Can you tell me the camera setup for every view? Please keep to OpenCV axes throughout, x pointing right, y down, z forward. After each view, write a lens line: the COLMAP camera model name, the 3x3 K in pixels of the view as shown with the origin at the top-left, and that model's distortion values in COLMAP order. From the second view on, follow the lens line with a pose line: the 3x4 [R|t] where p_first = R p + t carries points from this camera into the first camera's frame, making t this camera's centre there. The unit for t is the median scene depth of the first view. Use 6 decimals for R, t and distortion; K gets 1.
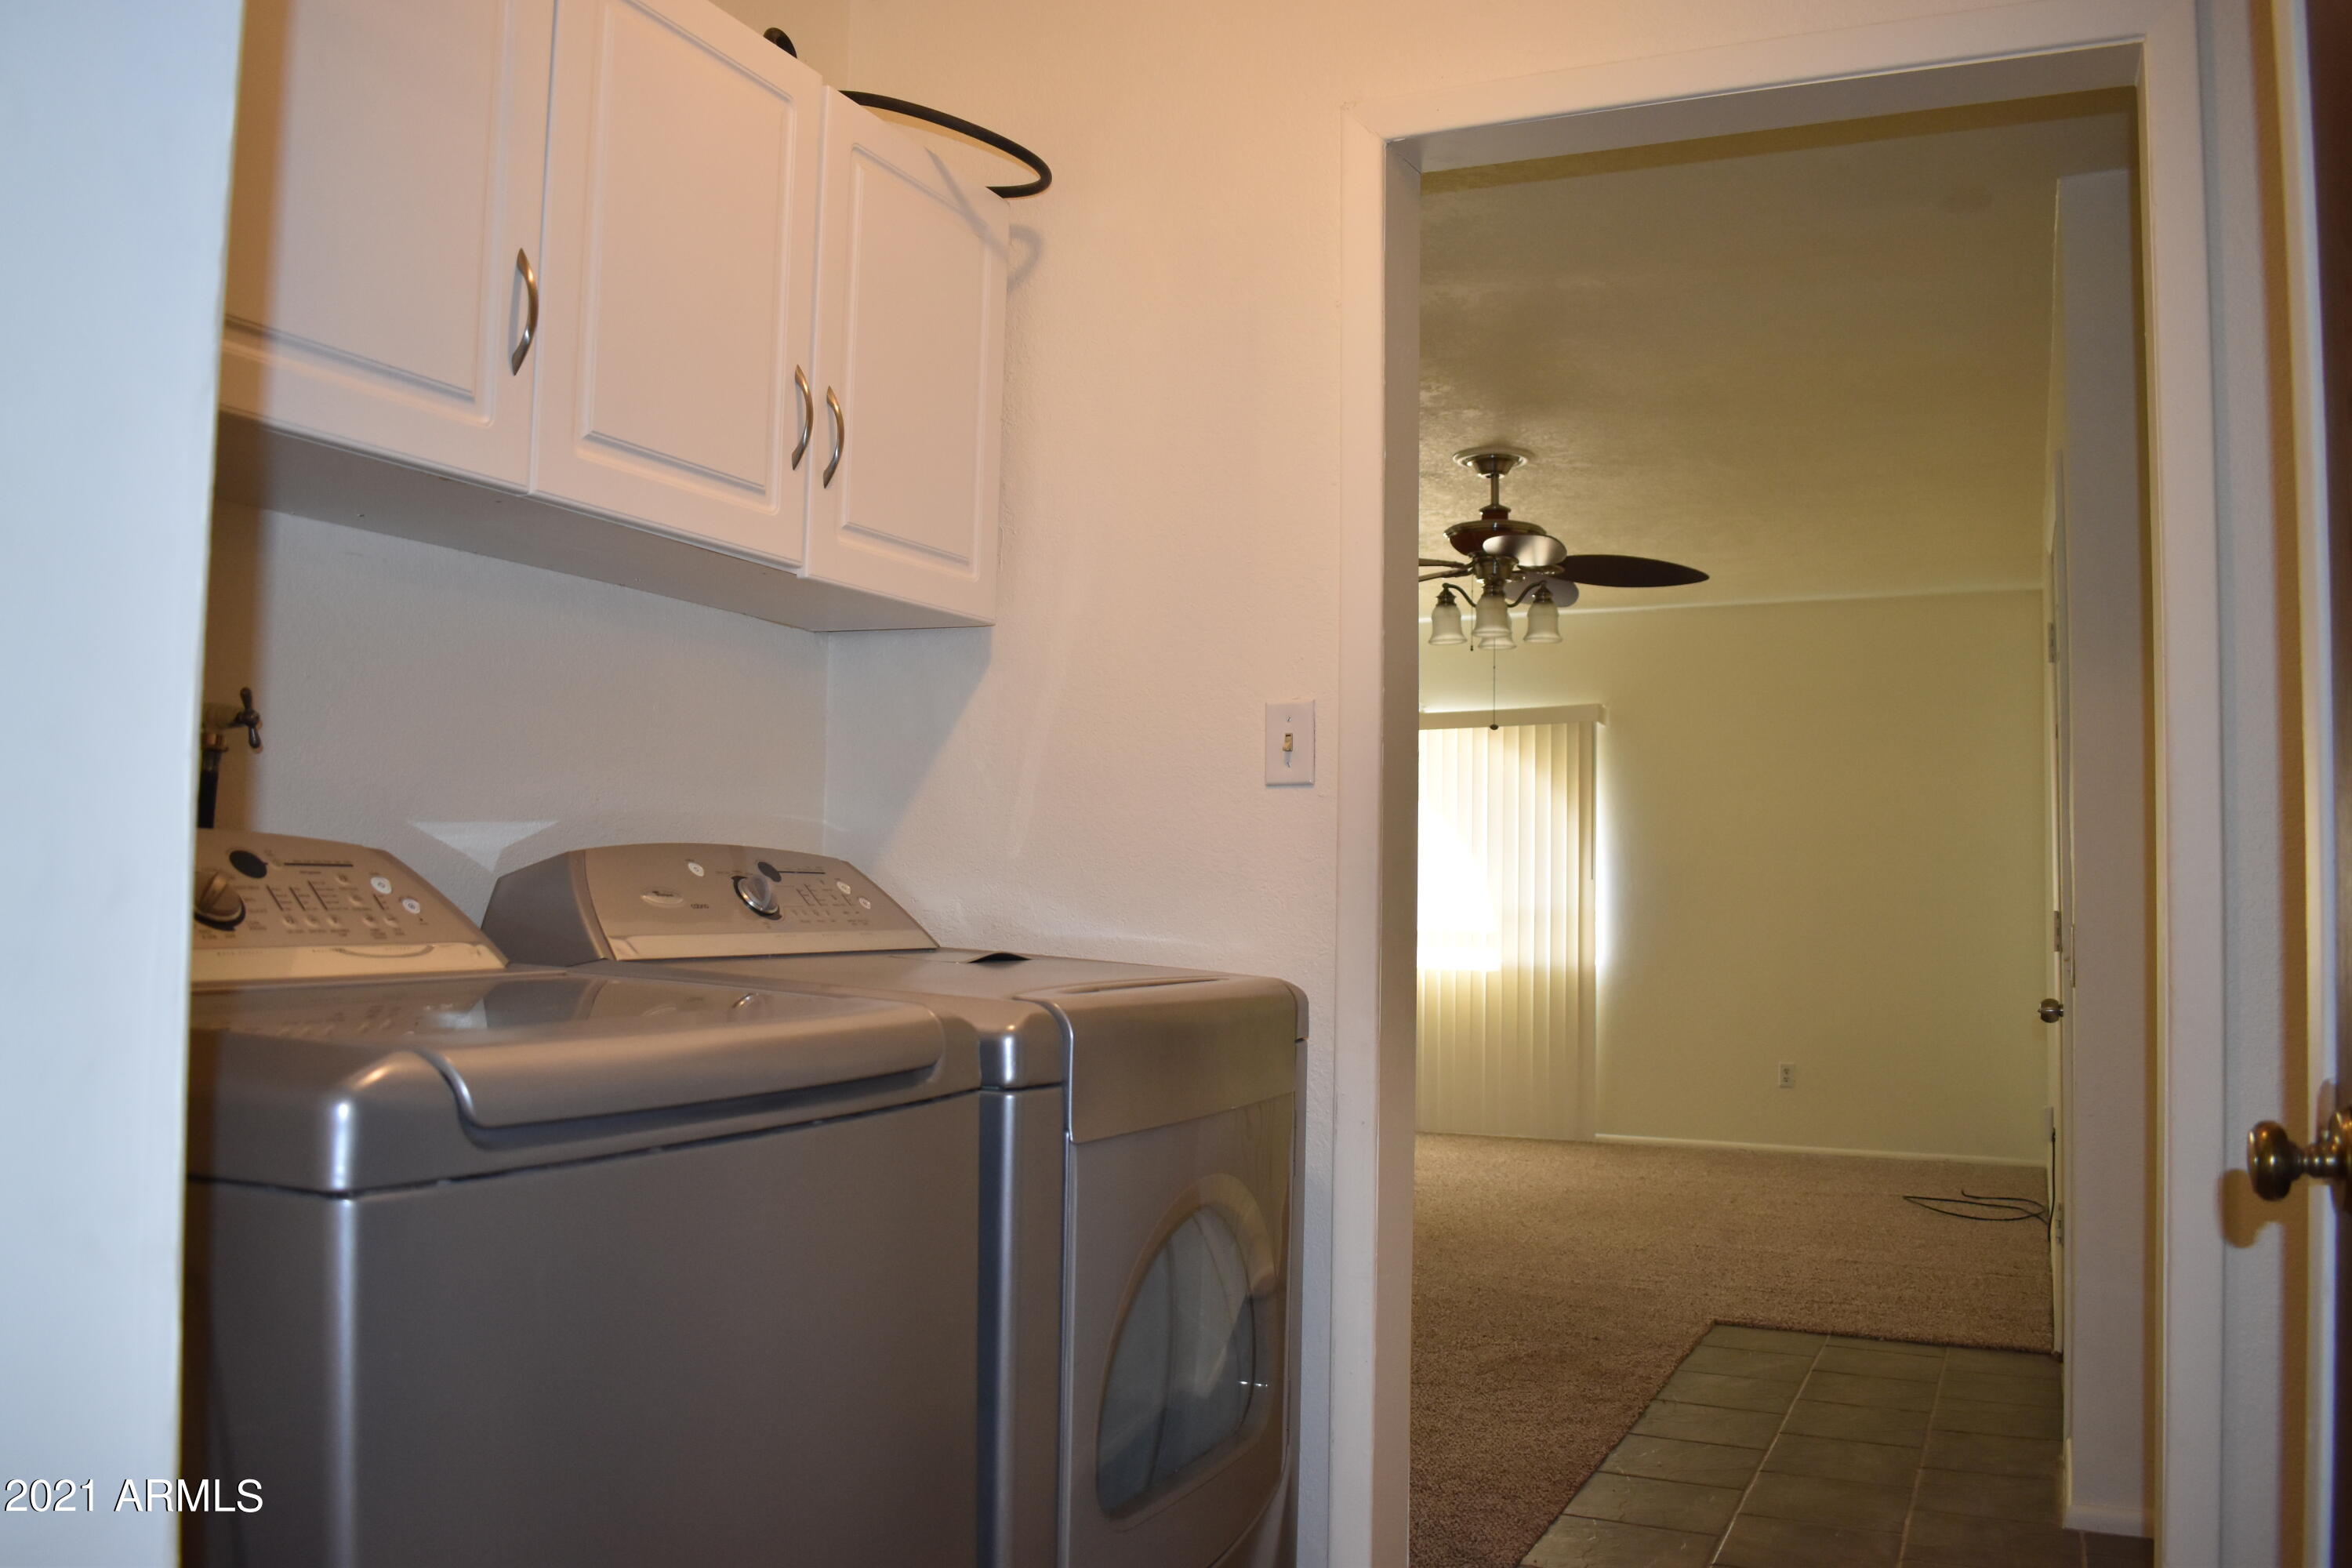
lens RADIAL K [[1935.8, 0, 1176.0], [0, 1935.8, 784.0], [0, 0, 1]] dist [-0.094881, 0.008442]
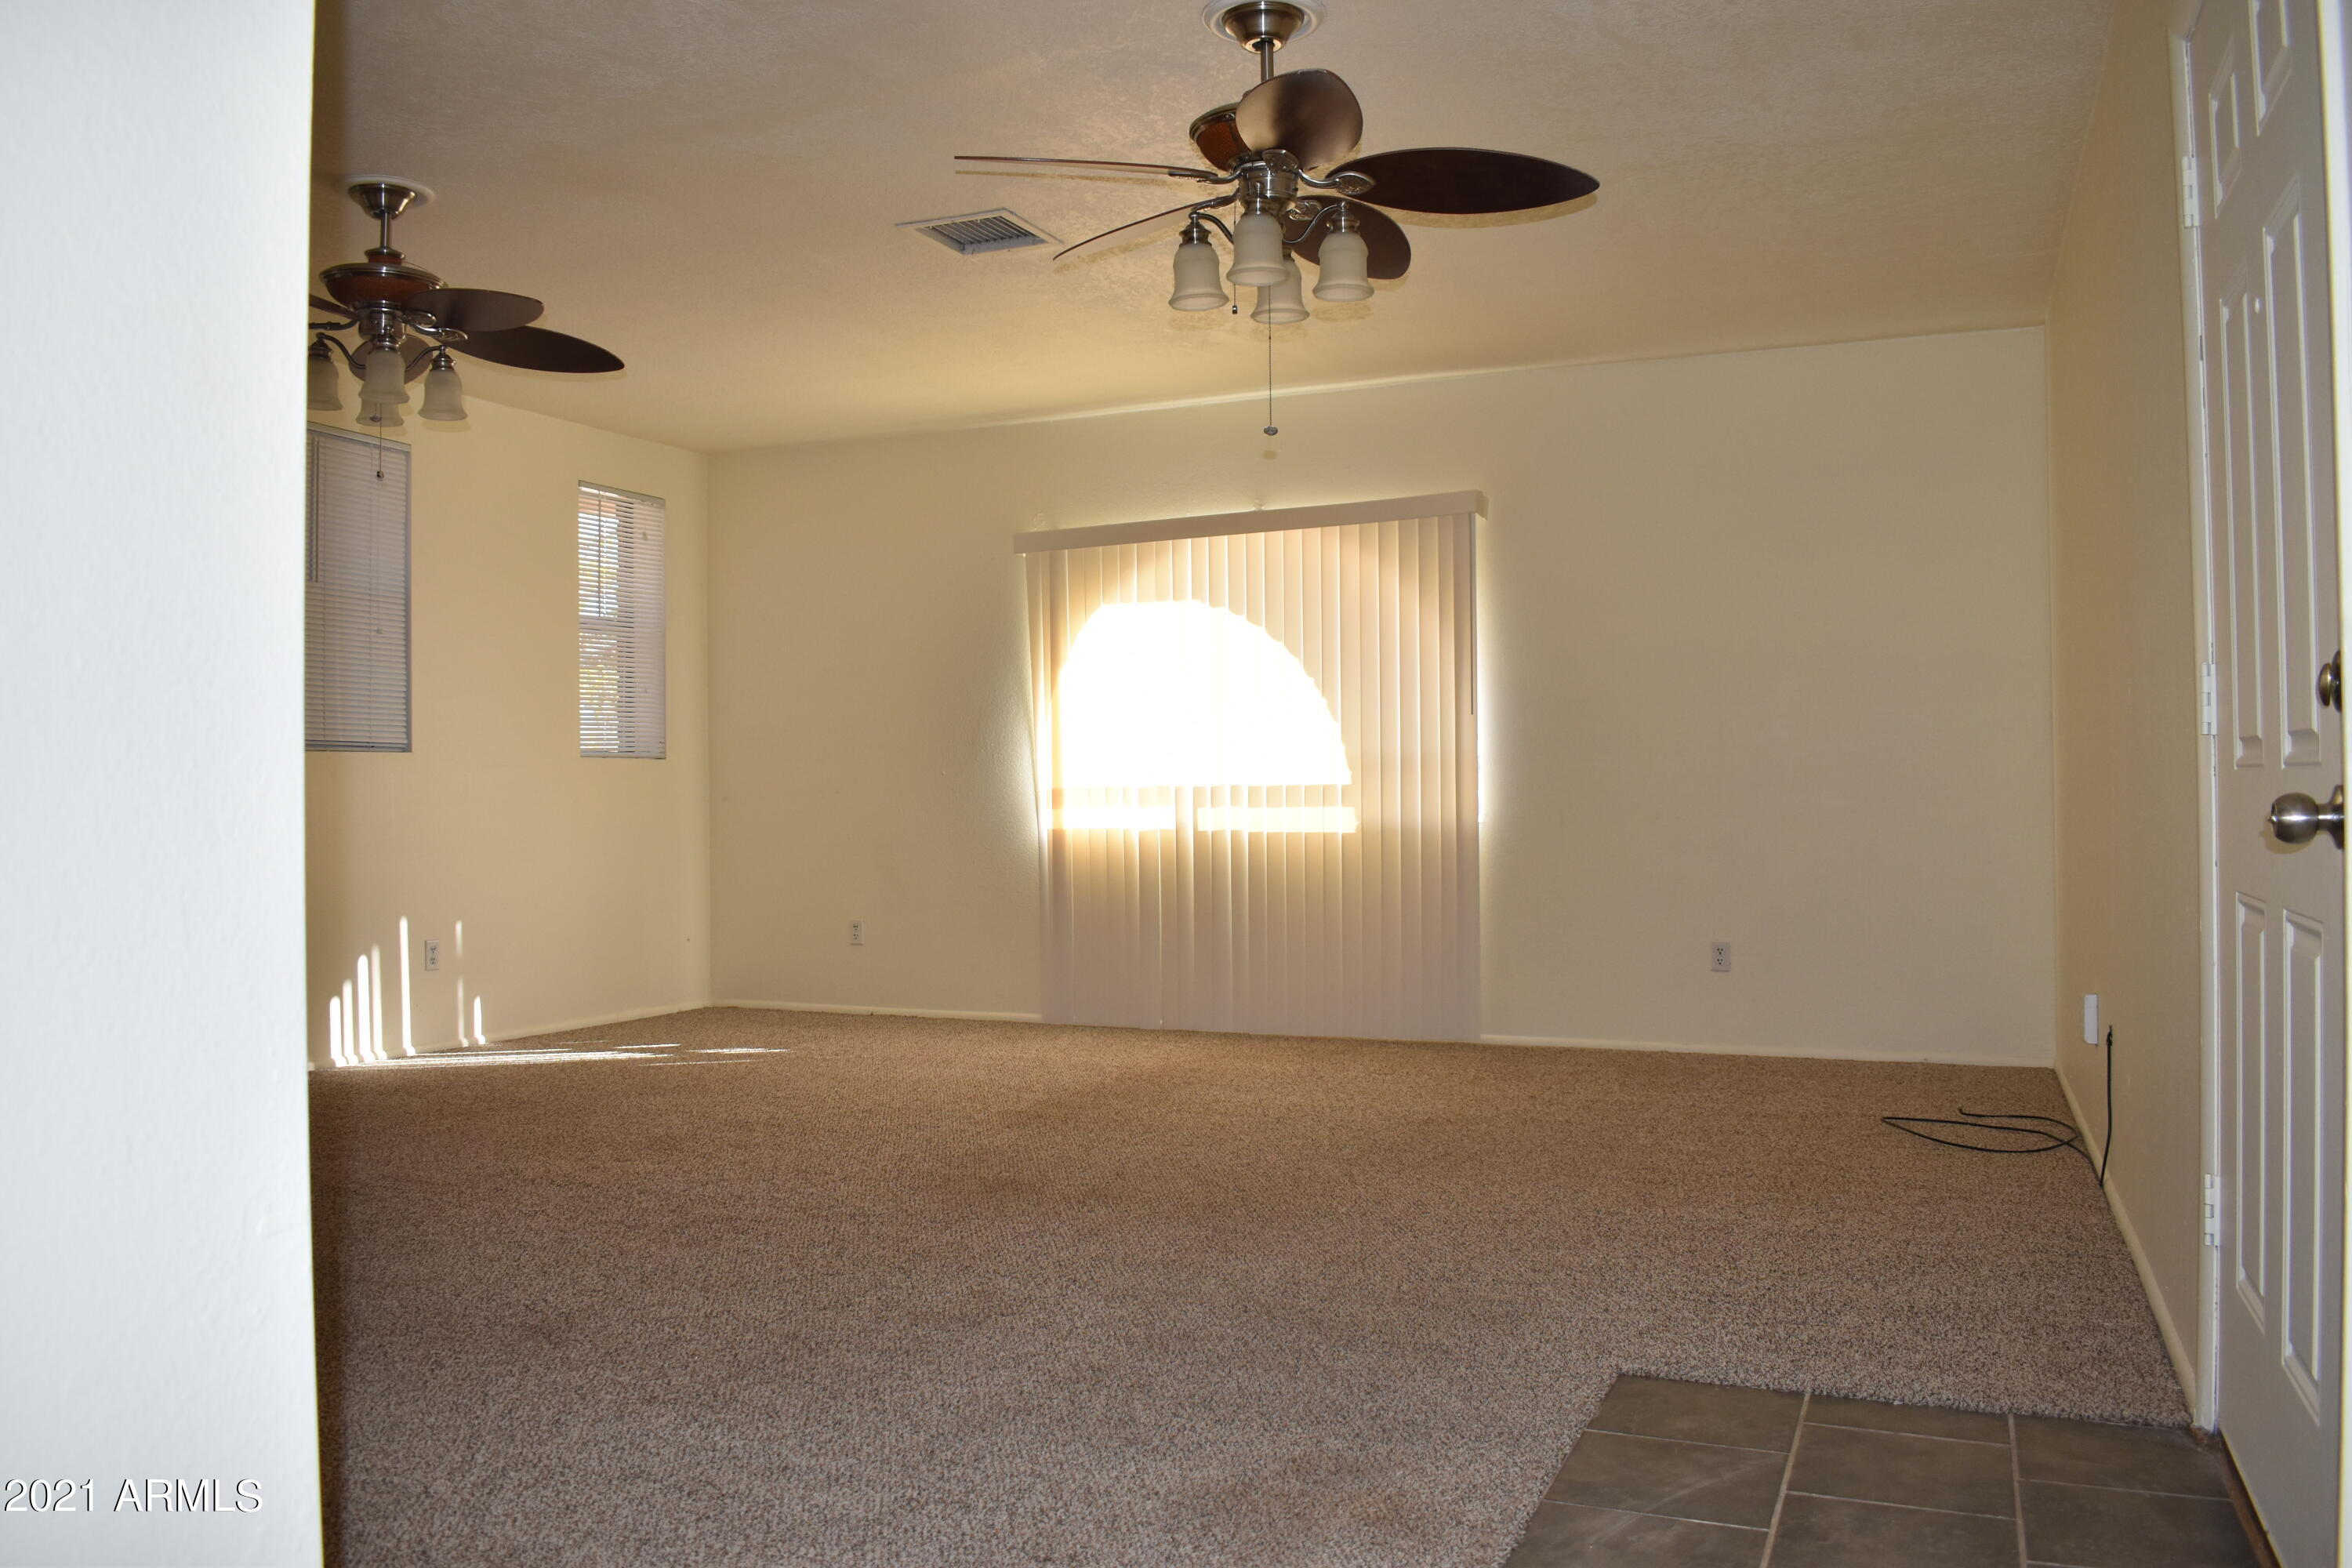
lens RADIAL K [[1935.8, 0, 1176.0], [0, 1935.8, 784.0], [0, 0, 1]] dist [-0.094881, 0.008442]
pose [[0.999036, -0.022335, 0.037781, 0.069437], [0.020150, 0.998157, 0.057238, 0.032989], [-0.038990, -0.056422, 0.997645, 0.231467]]
